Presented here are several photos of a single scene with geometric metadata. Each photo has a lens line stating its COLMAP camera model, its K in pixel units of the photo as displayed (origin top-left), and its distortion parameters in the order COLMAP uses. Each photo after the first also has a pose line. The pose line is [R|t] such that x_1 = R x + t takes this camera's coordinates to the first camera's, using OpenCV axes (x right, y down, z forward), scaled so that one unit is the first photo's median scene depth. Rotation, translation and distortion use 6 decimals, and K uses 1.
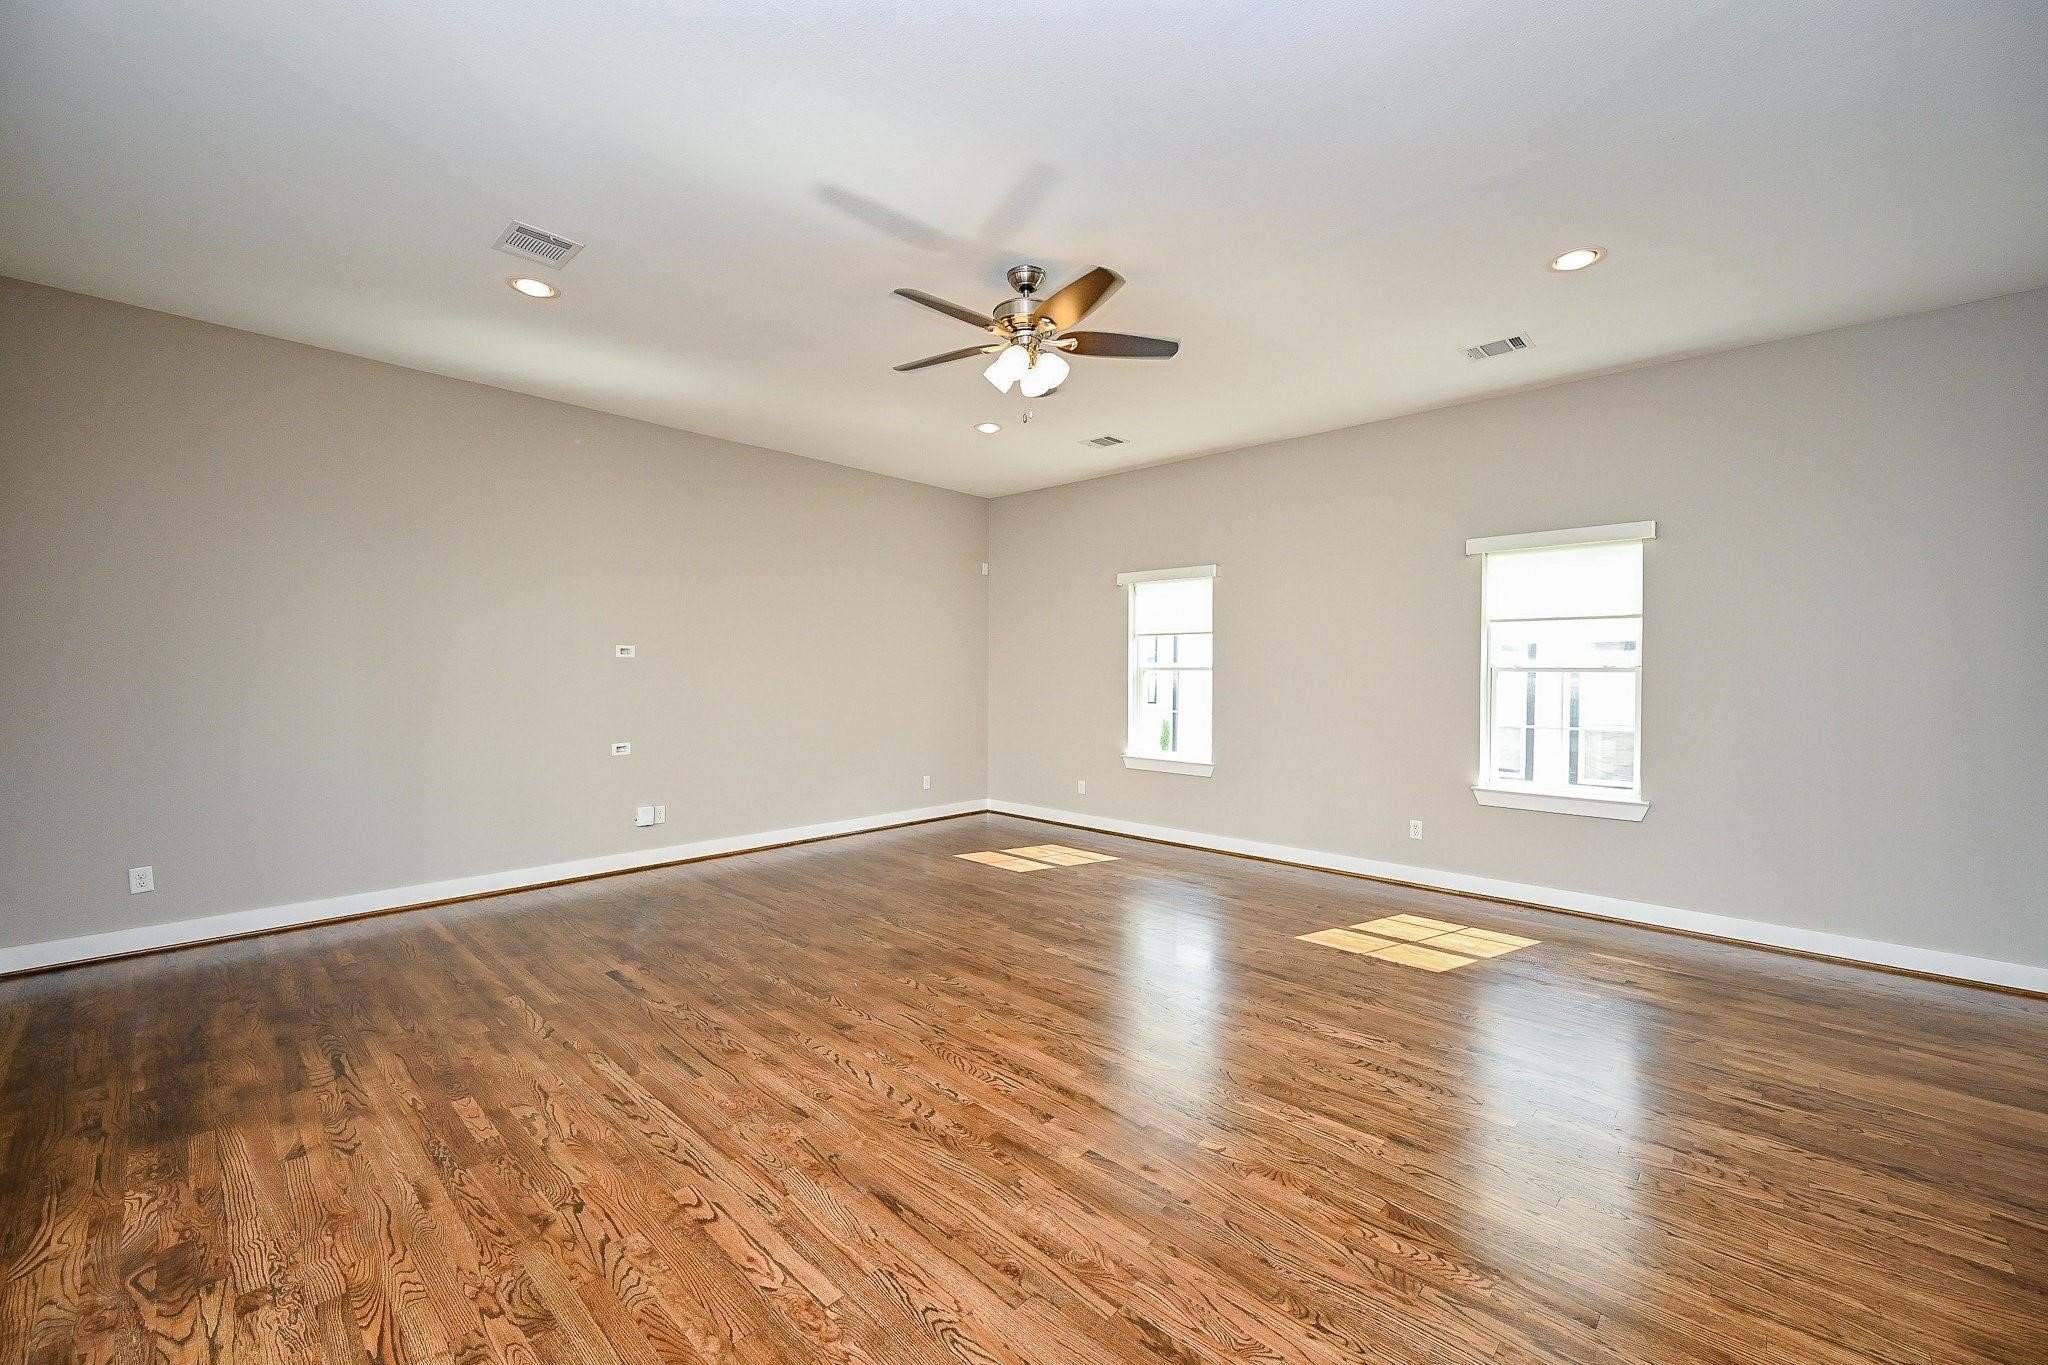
lens RADIAL K [[804.5, 0, 1017.4], [0, 804.5, 676.3], [0, 0, 1]] dist [0.002688, 0.000282]
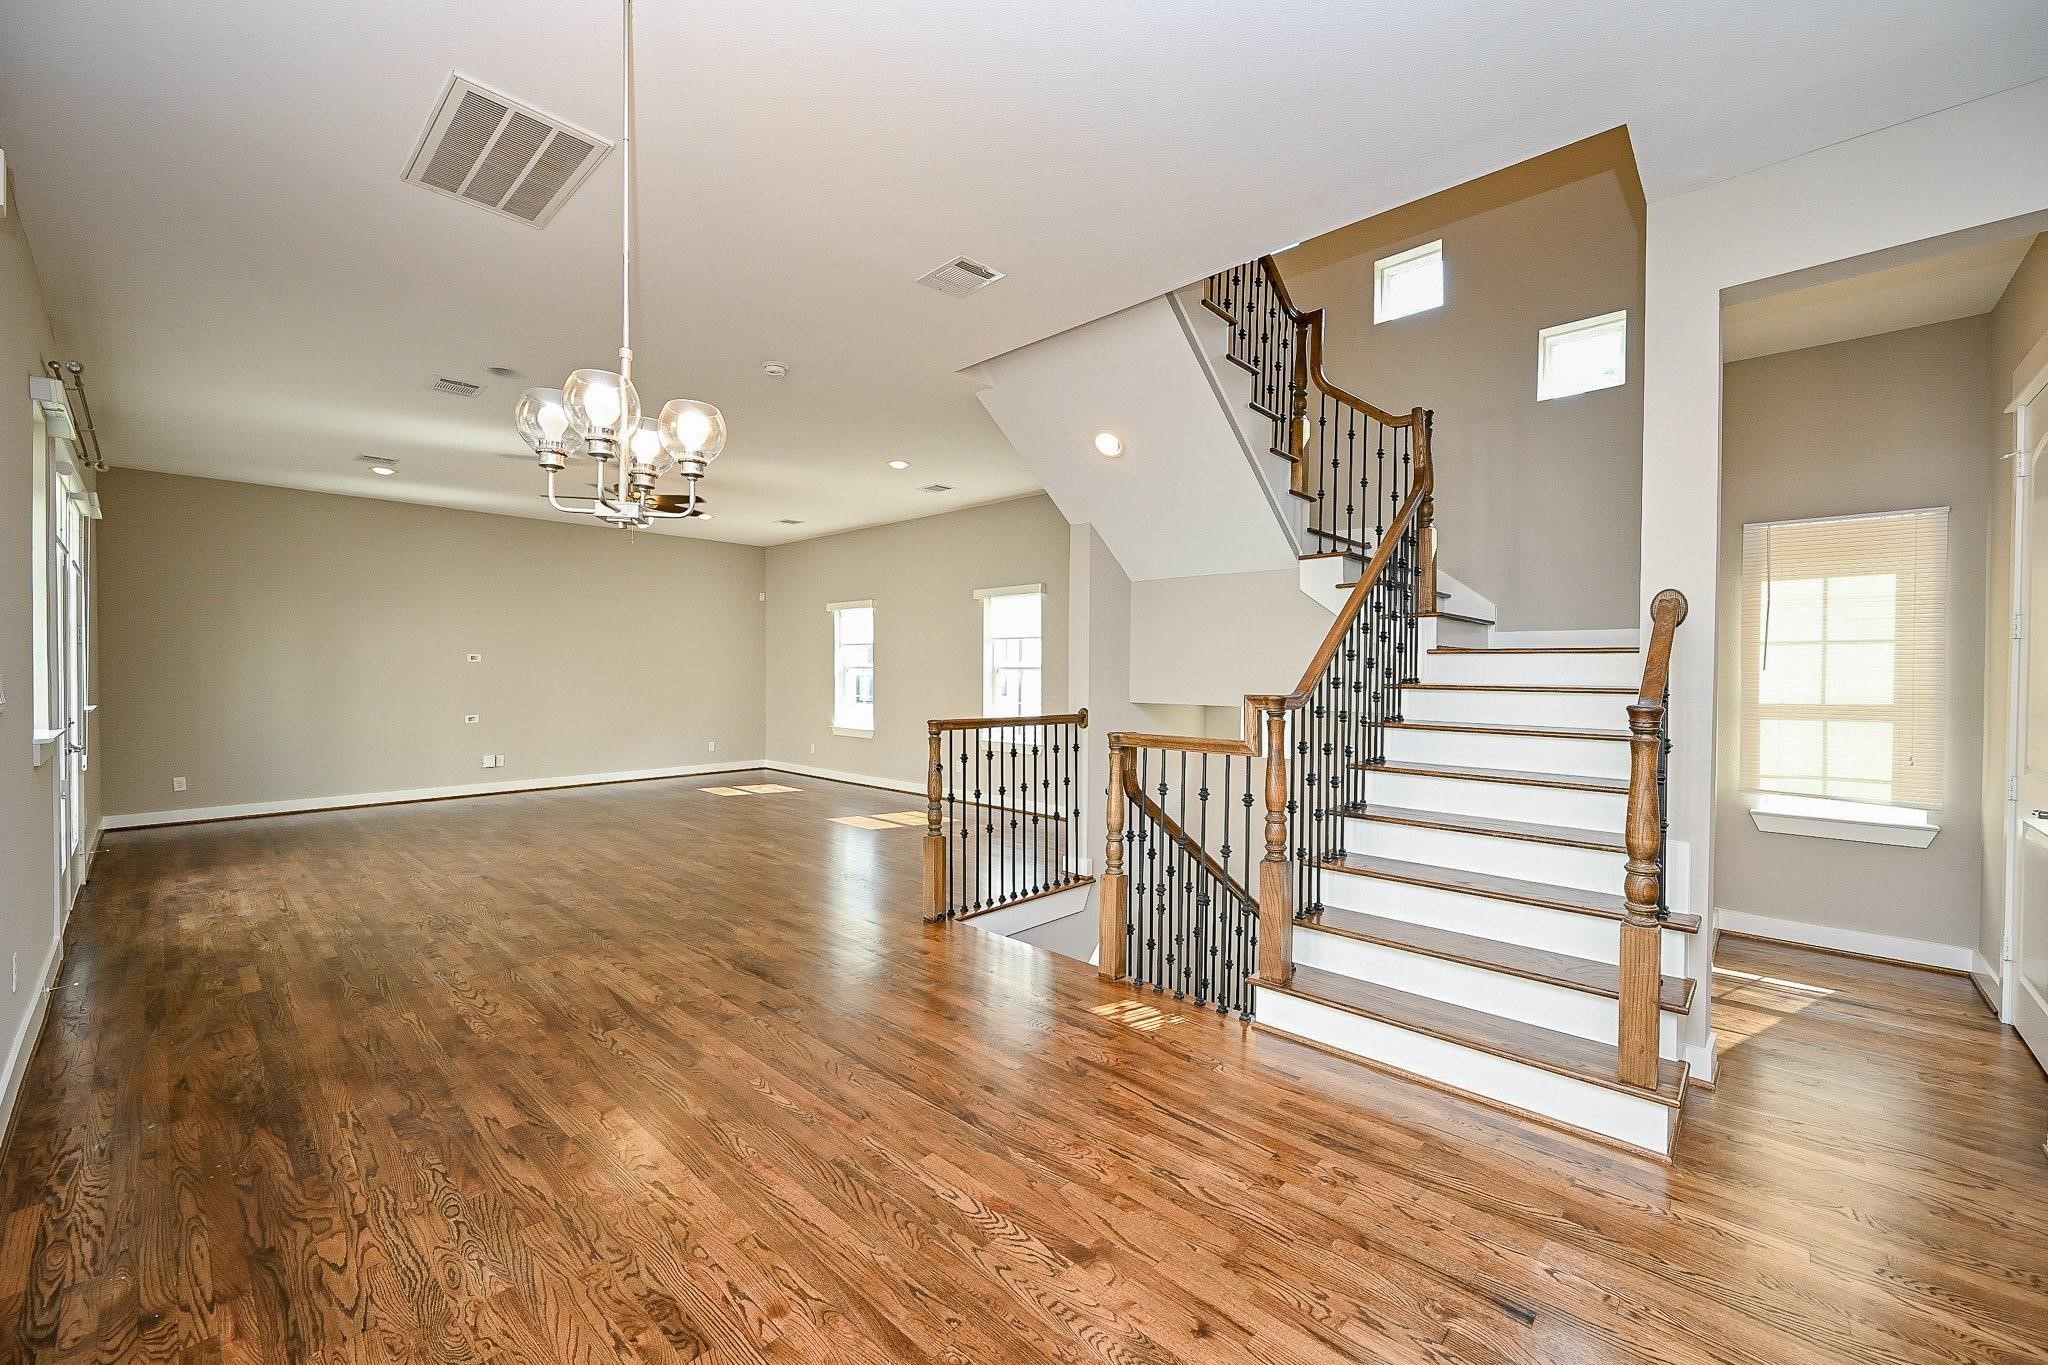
lens RADIAL K [[804.5, 0, 1017.4], [0, 804.5, 676.3], [0, 0, 1]] dist [0.002688, 0.000282]
pose [[0.999995, -0.001675, 0.002492, 0.827981], [0.001666, 0.999992, 0.003651, 0.003038], [-0.002498, -0.003646, 0.999990, -0.847950]]
